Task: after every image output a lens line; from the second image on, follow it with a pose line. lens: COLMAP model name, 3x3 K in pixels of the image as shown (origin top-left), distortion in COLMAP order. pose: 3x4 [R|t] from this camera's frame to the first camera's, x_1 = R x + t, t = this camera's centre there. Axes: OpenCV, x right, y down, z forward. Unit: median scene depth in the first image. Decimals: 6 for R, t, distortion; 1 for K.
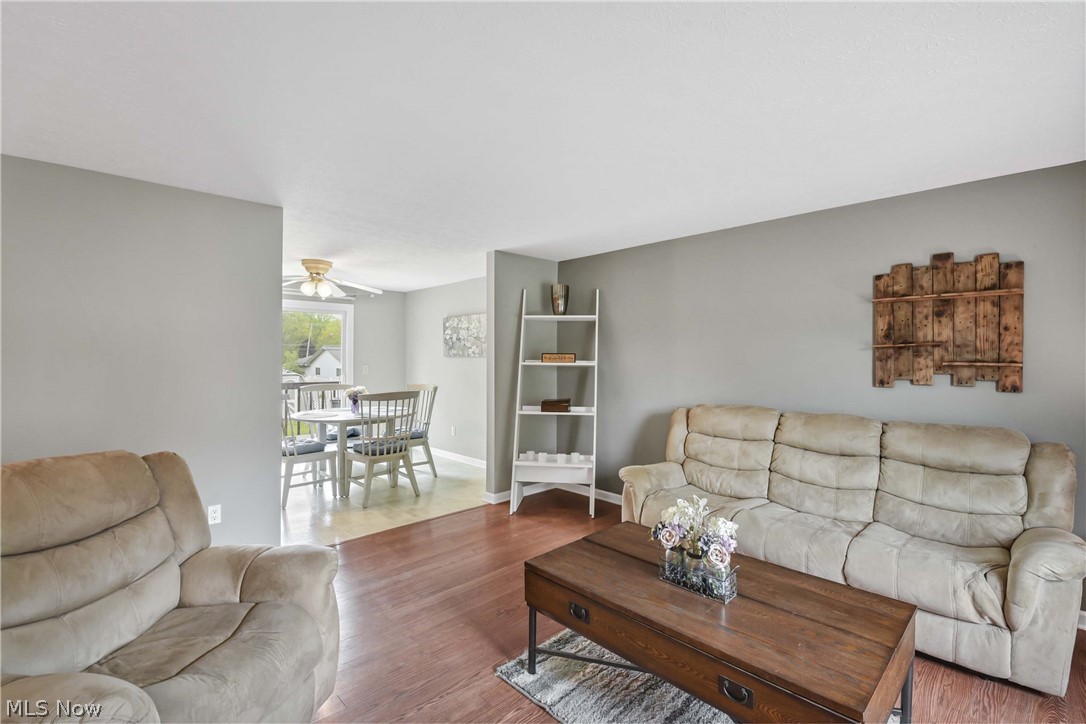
lens RADIAL K [[494.6, 0, 570.3], [0, 494.6, 369.5], [0, 0, 1]] dist [-0.003798, -0.009796]
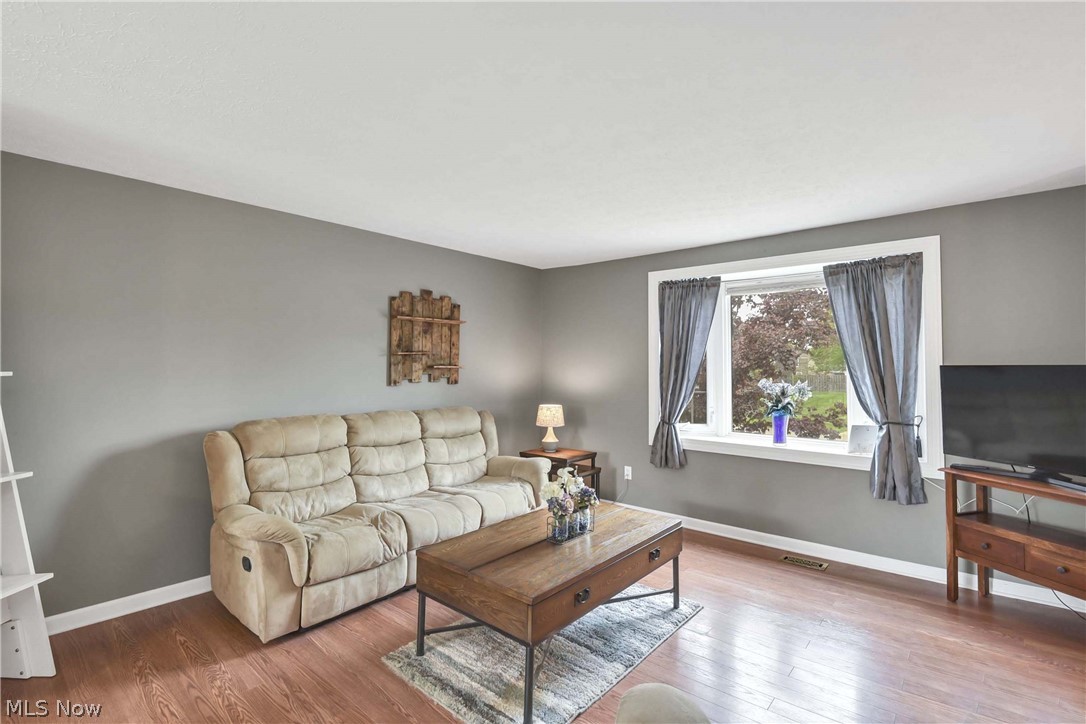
lens RADIAL K [[494.6, 0, 553.6], [0, 494.6, 358.6], [0, 0, 1]] dist [-0.003798, -0.009796]
pose [[-0.073498, 0.008228, 0.997261, -0.703466], [0.019512, 0.999786, -0.006811, -0.019124], [-0.997104, 0.018958, -0.073643, 0.742088]]
